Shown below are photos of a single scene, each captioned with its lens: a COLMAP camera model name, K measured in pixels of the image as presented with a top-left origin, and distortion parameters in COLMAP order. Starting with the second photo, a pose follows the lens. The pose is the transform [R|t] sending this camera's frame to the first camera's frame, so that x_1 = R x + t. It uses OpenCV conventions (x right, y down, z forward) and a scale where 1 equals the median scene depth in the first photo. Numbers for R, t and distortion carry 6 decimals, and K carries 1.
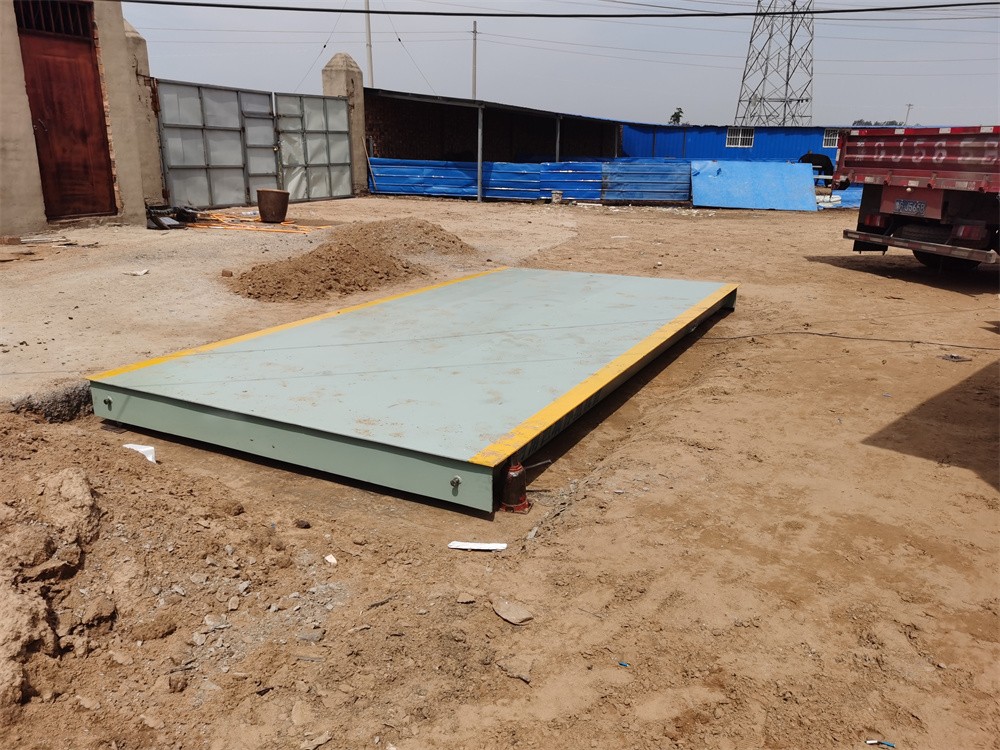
lens RADIAL K [[783.7, 0, 496.0], [0, 783.7, 379.7], [0, 0, 1]] dist [0.046173, -0.040488]
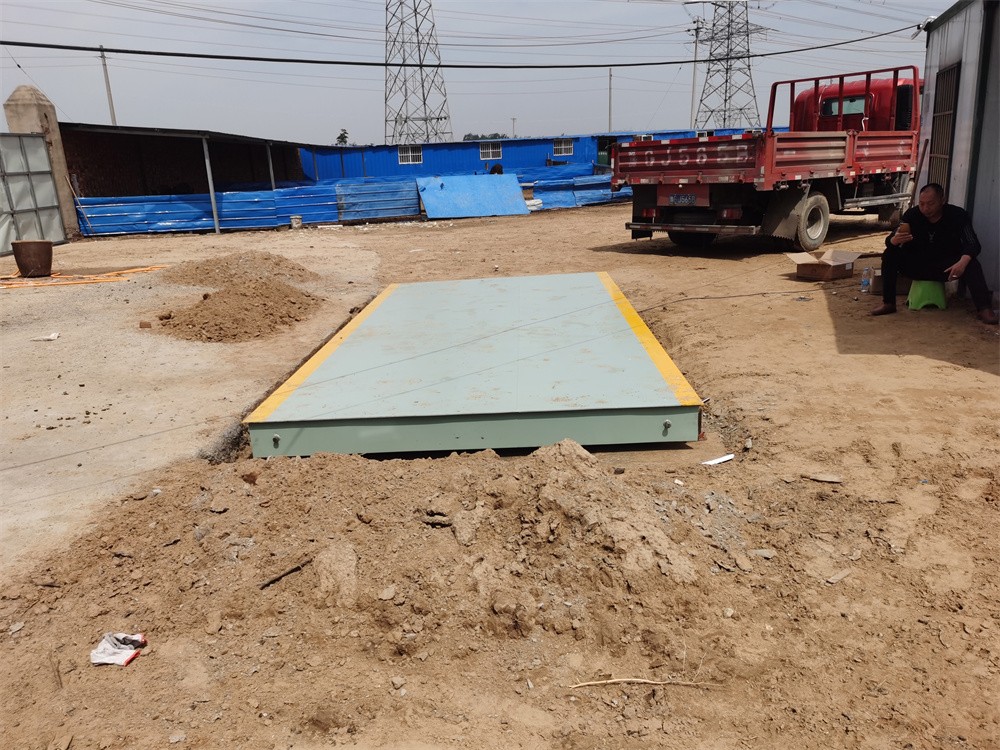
lens RADIAL K [[783.7, 0, 499.3], [0, 783.7, 375.2], [0, 0, 1]] dist [0.046173, -0.040488]
pose [[0.896190, -0.173448, 0.408362, -0.289840], [0.185018, 0.982670, 0.011342, -0.005726], [-0.403252, 0.065390, 0.912750, -0.028377]]
